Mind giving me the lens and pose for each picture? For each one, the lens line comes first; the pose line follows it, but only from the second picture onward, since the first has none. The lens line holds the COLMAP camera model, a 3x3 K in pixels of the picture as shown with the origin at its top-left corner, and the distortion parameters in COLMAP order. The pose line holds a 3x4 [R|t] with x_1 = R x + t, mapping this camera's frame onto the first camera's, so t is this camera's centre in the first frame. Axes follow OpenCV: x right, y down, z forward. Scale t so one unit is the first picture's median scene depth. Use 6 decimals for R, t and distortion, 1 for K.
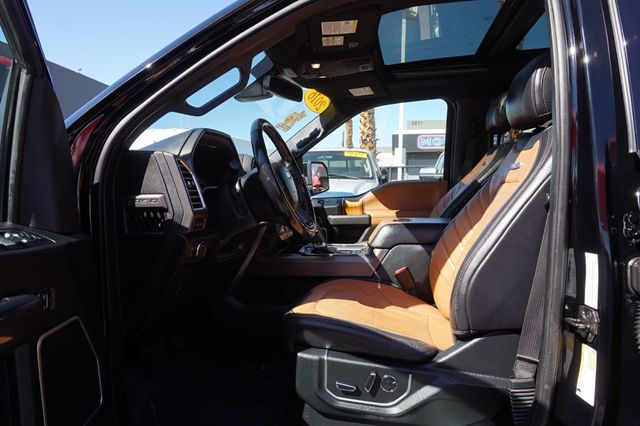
lens RADIAL K [[448.1, 0, 320.0], [0, 448.1, 213.0], [0, 0, 1]] dist [-0.047809, 0.061402]
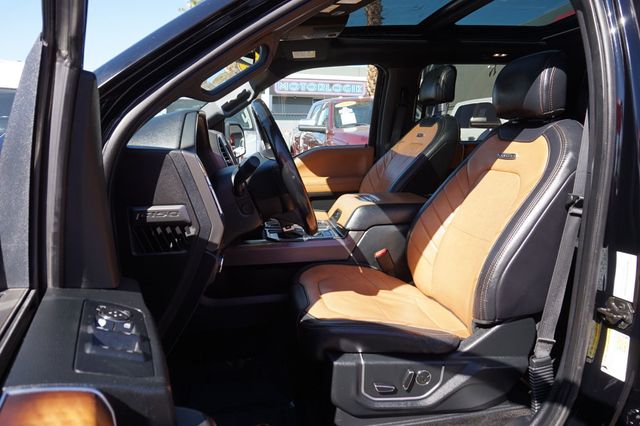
lens RADIAL K [[448.1, 0, 320.0], [0, 448.1, 213.0], [0, 0, 1]] dist [-0.047809, 0.061402]
pose [[0.939720, -0.052456, 0.337898, -0.387981], [0.007484, 0.991082, 0.133043, -0.130026], [-0.341864, -0.122494, 0.931732, 0.166063]]
